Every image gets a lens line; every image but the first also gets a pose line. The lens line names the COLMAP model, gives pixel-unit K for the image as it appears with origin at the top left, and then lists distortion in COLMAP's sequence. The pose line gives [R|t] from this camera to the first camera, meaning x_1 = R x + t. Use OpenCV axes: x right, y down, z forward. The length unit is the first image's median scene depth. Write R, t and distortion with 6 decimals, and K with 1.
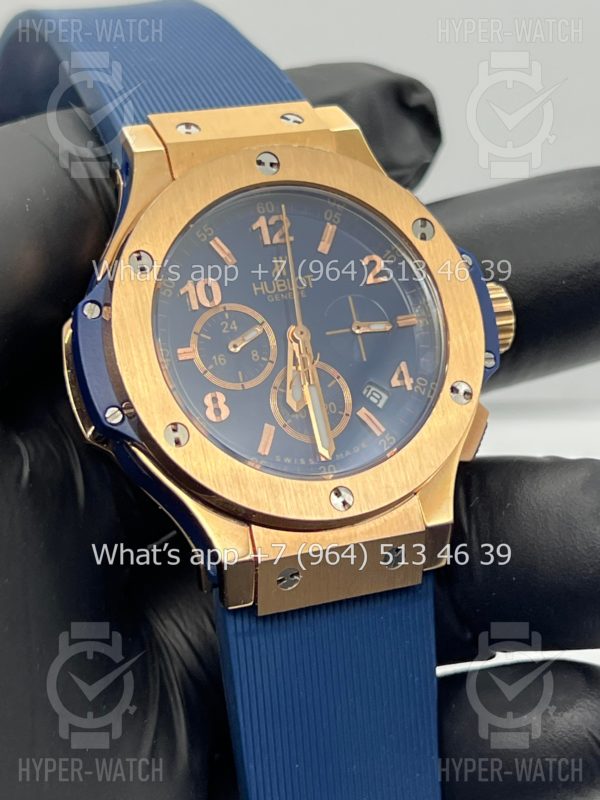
lens RADIAL K [[1880.5, 0, 294.3], [0, 1880.5, 402.2], [0, 0, 1]] dist [0.211382, 0.000000]
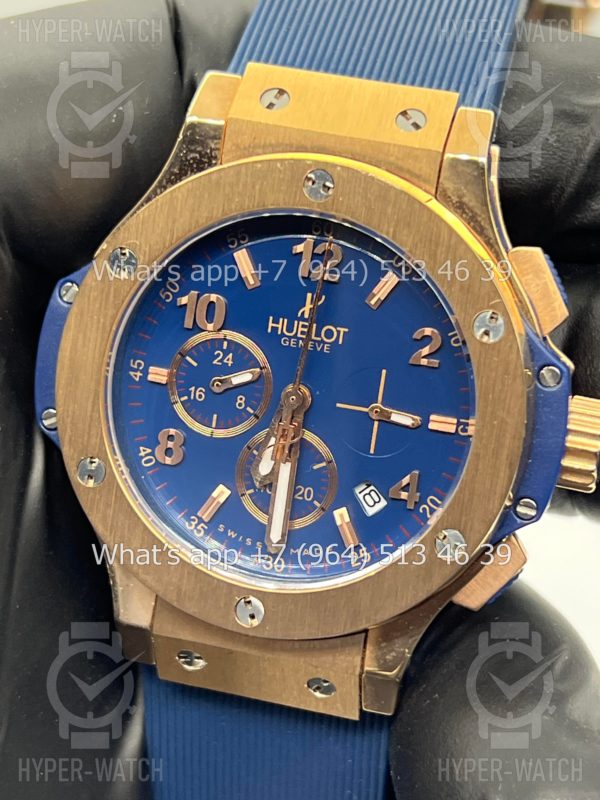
lens RADIAL K [[1880.5, 0, 306.3], [0, 1880.5, 406.2], [0, 0, 1]] dist [0.211382, 0.000000]
pose [[0.800738, 0.395487, -0.449899, 0.372380], [-0.236010, 0.898607, 0.369872, -0.333660], [0.550562, -0.189990, 0.812887, 0.343627]]
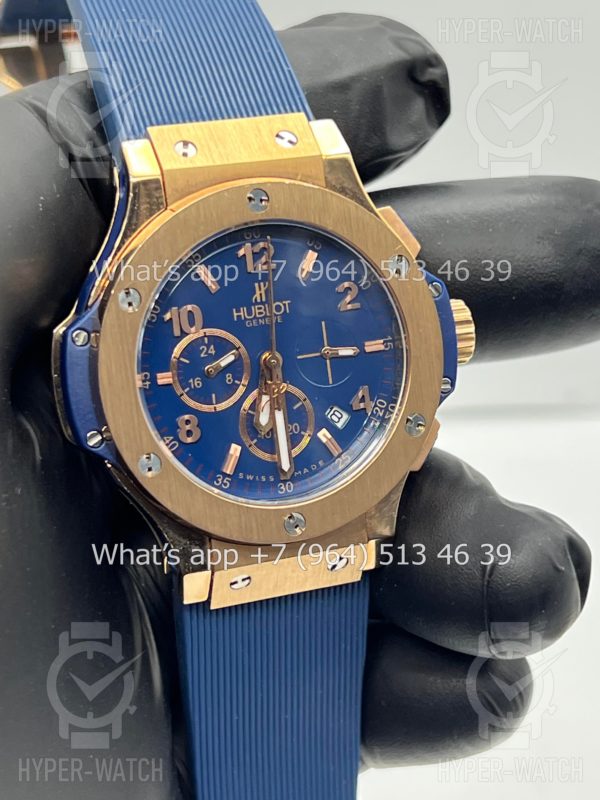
lens RADIAL K [[1880.5, 0, 302.1], [0, 1880.5, 401.0], [0, 0, 1]] dist [0.211382, 0.000000]
pose [[0.994875, 0.094448, 0.036113, -0.016889], [-0.100767, 0.955719, 0.276491, -0.313250], [-0.008400, -0.278713, 0.960338, -0.038293]]
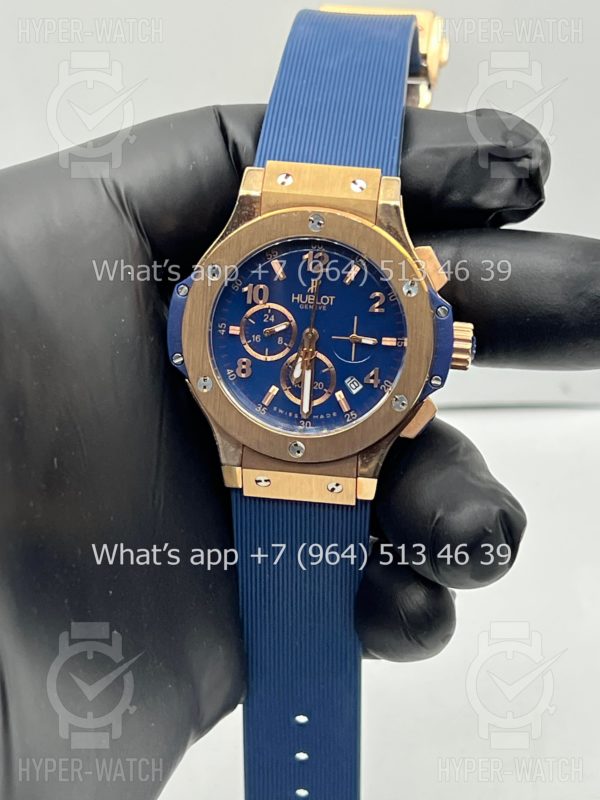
lens RADIAL K [[1880.5, 0, 303.7], [0, 1880.5, 401.5], [0, 0, 1]] dist [0.211382, 0.000000]
pose [[0.877132, 0.317289, -0.360509, 0.569032], [-0.192795, 0.920166, 0.340771, -0.509023], [0.439851, -0.229397, 0.868279, -0.348923]]
